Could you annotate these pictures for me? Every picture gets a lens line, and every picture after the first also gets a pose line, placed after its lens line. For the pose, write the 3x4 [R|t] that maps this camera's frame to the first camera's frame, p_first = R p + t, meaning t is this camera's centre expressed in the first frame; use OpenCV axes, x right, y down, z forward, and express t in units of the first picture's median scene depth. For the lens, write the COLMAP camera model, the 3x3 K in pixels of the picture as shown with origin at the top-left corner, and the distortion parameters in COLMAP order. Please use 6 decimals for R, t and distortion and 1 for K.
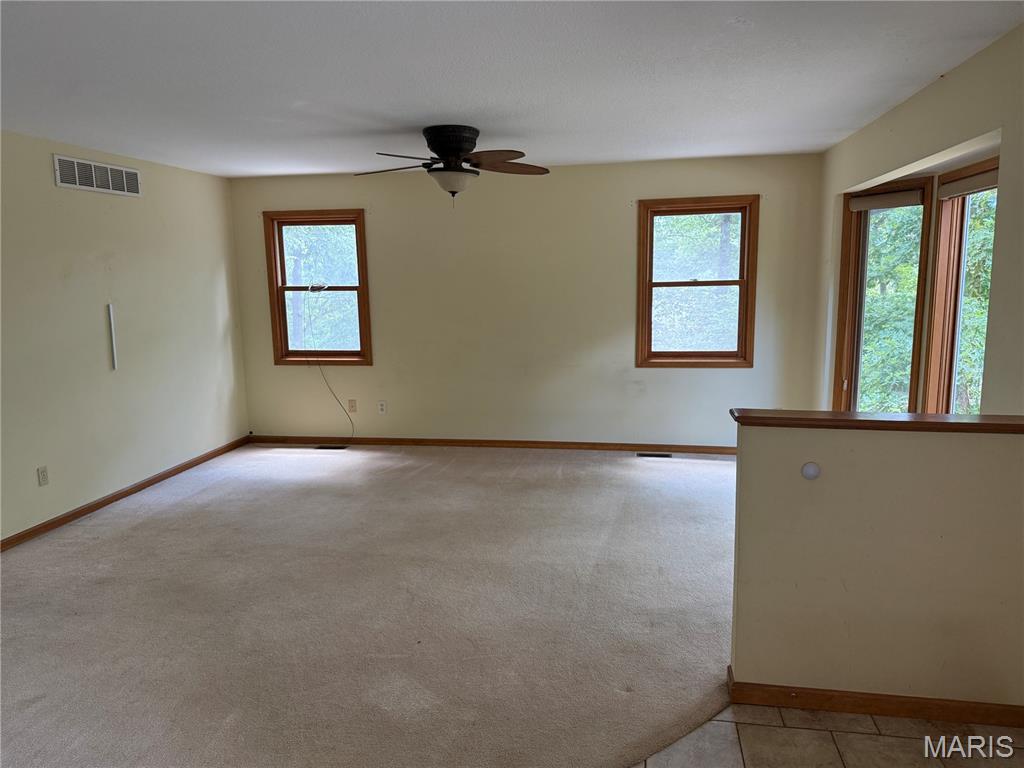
lens RADIAL K [[716.3, 0, 512.0], [0, 716.3, 384.0], [0, 0, 1]] dist [0.110896, -0.139953]
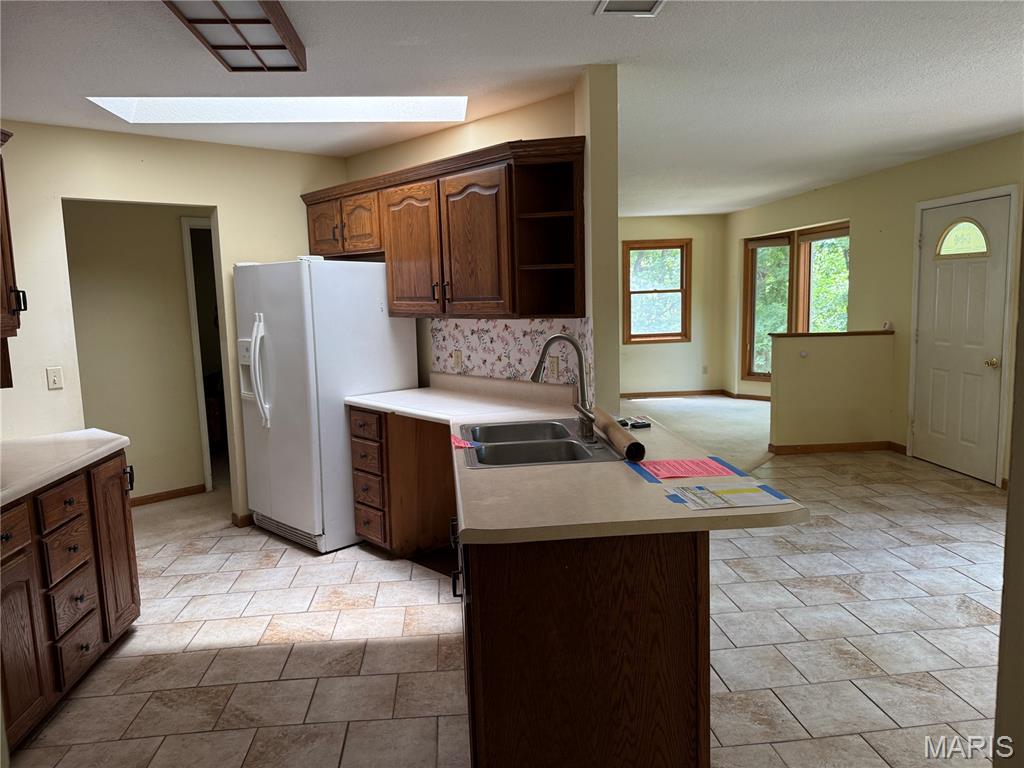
lens RADIAL K [[716.3, 0, 512.0], [0, 716.3, 384.0], [0, 0, 1]] dist [0.110896, -0.139953]
pose [[0.963809, -0.047252, 0.262371, -0.500348], [0.055978, 0.998097, -0.025879, 0.093552], [-0.260649, 0.039630, 0.964620, -0.475315]]
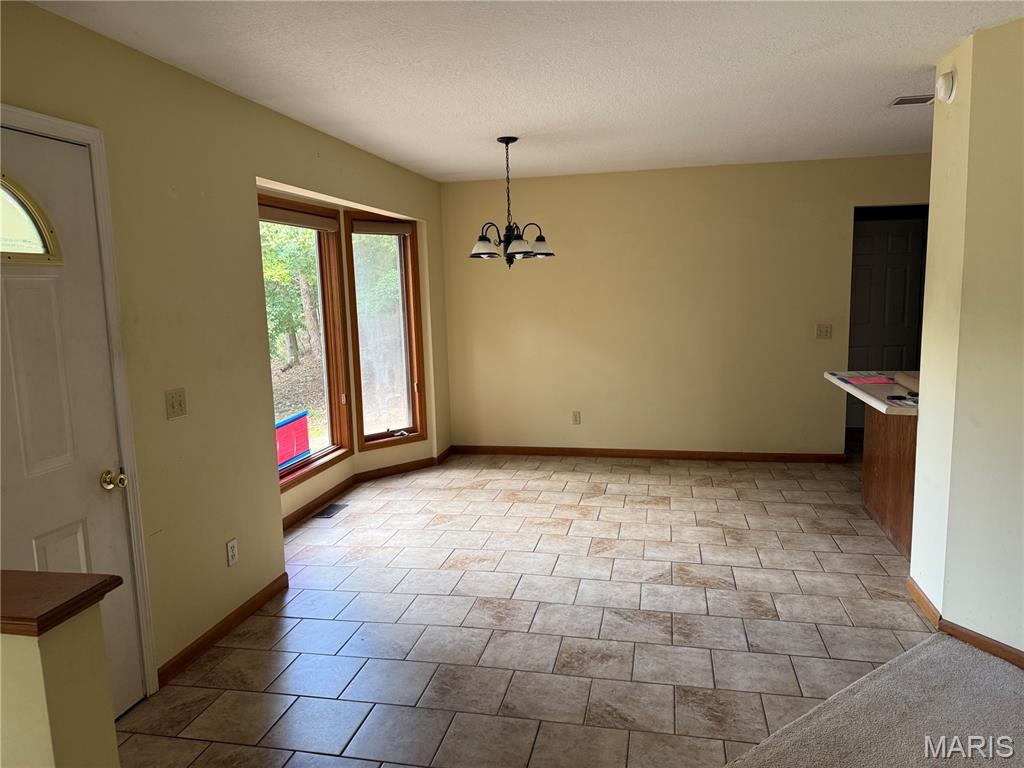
lens RADIAL K [[716.3, 0, 512.0], [0, 716.3, 384.0], [0, 0, 1]] dist [0.110896, -0.139953]
pose [[-0.998076, 0.039223, 0.048015, 0.009409], [0.051208, 0.958114, 0.281771, -0.082034], [-0.034952, 0.283688, -0.958279, 0.581617]]
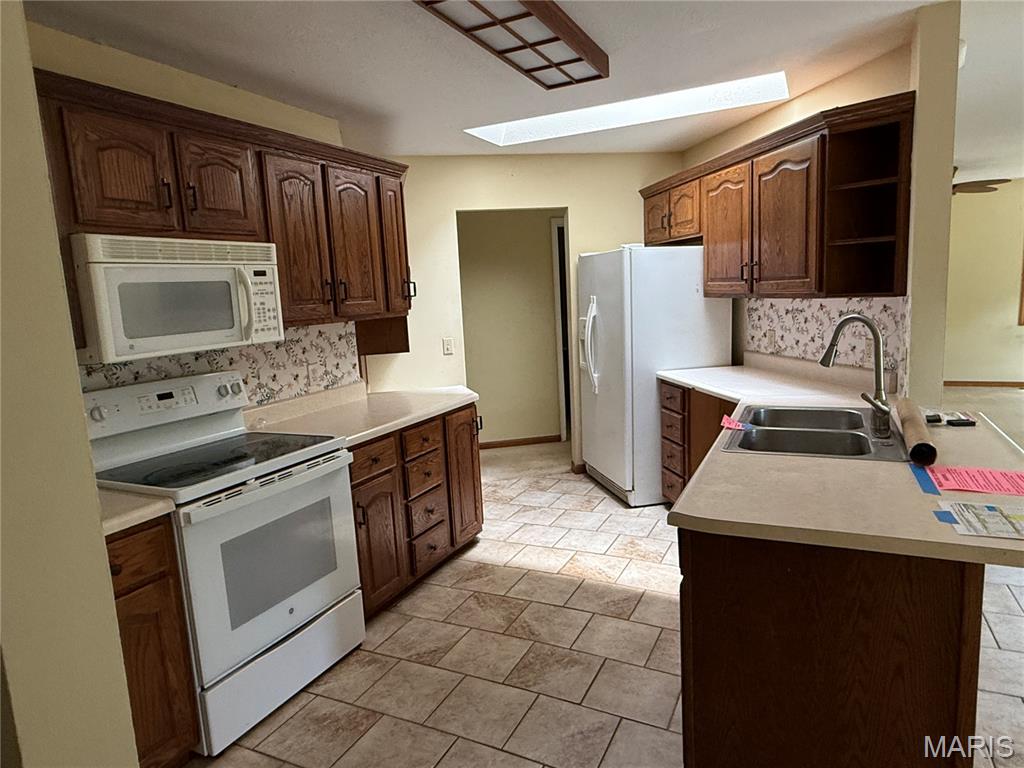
lens RADIAL K [[628.5, 0, 518.5], [0, 628.5, 386.0], [0, 0, 1]] dist [0.001745, 0.001764]
pose [[0.961197, 0.005920, -0.275800, -0.431411], [-0.004179, 0.999967, 0.006901, 0.091027], [0.275832, -0.005481, 0.961190, -0.446217]]
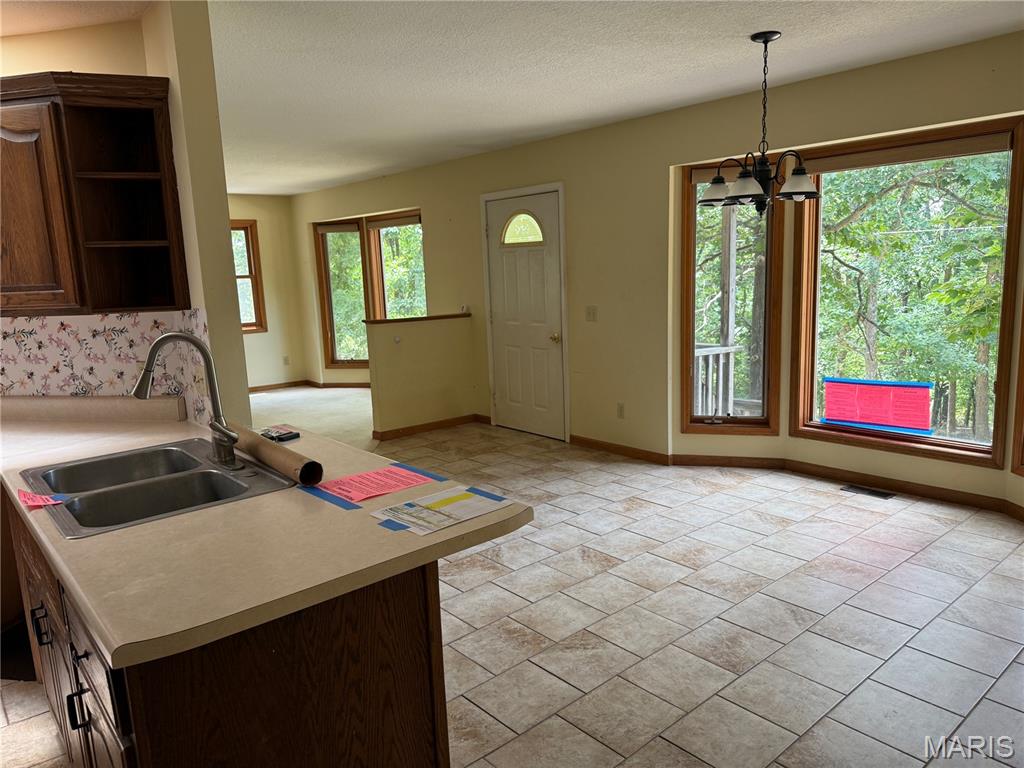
lens RADIAL K [[716.3, 0, 512.0], [0, 716.3, 384.0], [0, 0, 1]] dist [0.110896, -0.139953]
pose [[0.641475, -0.136273, 0.754944, -0.514973], [0.146050, 0.987791, 0.054206, 0.079907], [-0.753113, 0.075488, 0.653545, -0.388207]]
